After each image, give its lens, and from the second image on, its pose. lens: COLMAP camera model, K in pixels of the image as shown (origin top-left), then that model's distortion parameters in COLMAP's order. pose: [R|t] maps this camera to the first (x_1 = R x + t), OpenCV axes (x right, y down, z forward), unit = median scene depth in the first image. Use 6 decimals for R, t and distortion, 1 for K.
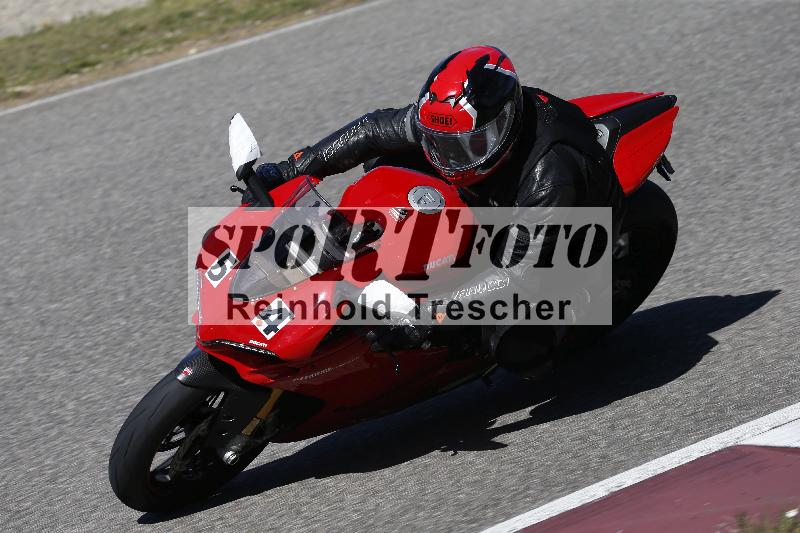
lens RADIAL K [[4537.2, 0, 400.0], [0, 4537.2, 266.5], [0, 0, 1]] dist [0.112610, 2.542274]
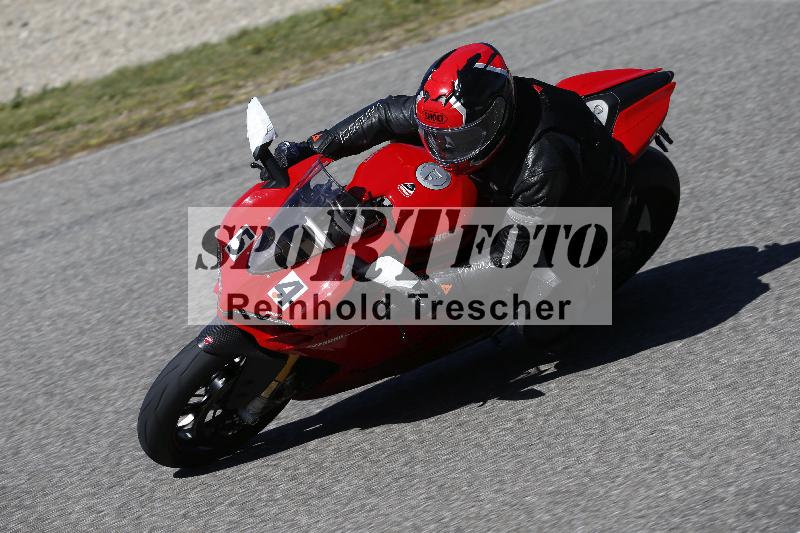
lens RADIAL K [[4796.3, 0, 400.0], [0, 4796.3, 266.5], [0, 0, 1]] dist [0.583966, -2.379456]
pose [[0.999938, -0.005366, -0.009726, 0.009374], [0.005495, 0.999897, 0.013258, -0.008826], [0.009654, -0.013311, 0.999865, -0.132999]]
